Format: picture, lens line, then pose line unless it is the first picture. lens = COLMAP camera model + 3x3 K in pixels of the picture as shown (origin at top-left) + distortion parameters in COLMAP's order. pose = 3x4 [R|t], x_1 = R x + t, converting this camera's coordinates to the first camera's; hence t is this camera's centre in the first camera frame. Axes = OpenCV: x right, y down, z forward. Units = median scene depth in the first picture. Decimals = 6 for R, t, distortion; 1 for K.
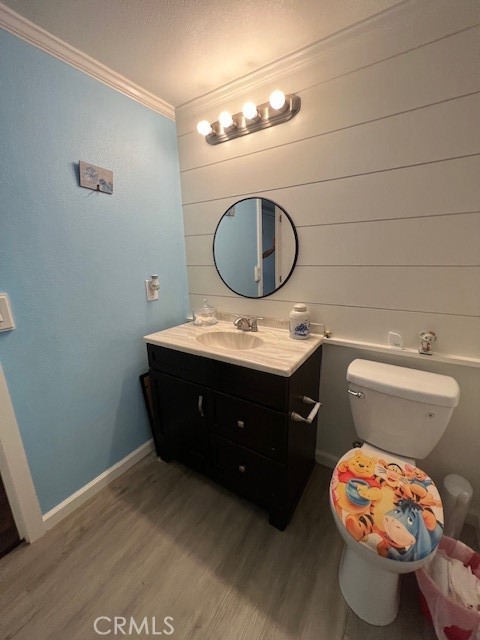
lens RADIAL K [[258.0, 0, 240.0], [0, 258.0, 320.0], [0, 0, 1]] dist [0.003375, 0.000168]
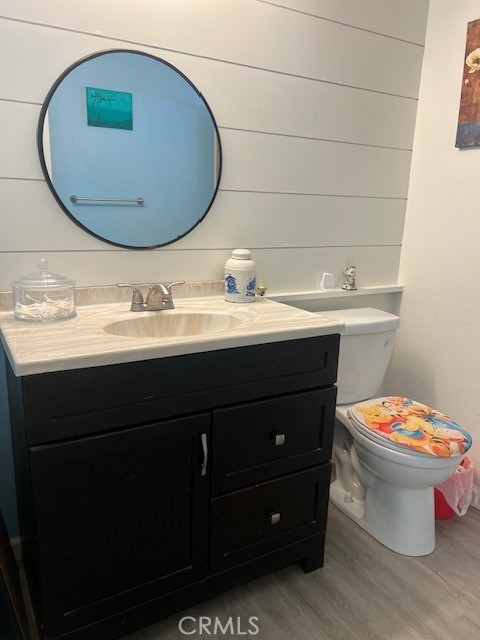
lens RADIAL K [[484.9, 0, 252.0], [0, 484.9, 319.7], [0, 0, 1]] dist [0.013607, 0.003218]
pose [[0.439395, -0.167127, 0.882610, -0.944445], [0.182092, 0.978713, 0.094672, 0.002478], [-0.879644, 0.119118, 0.460474, 0.469474]]
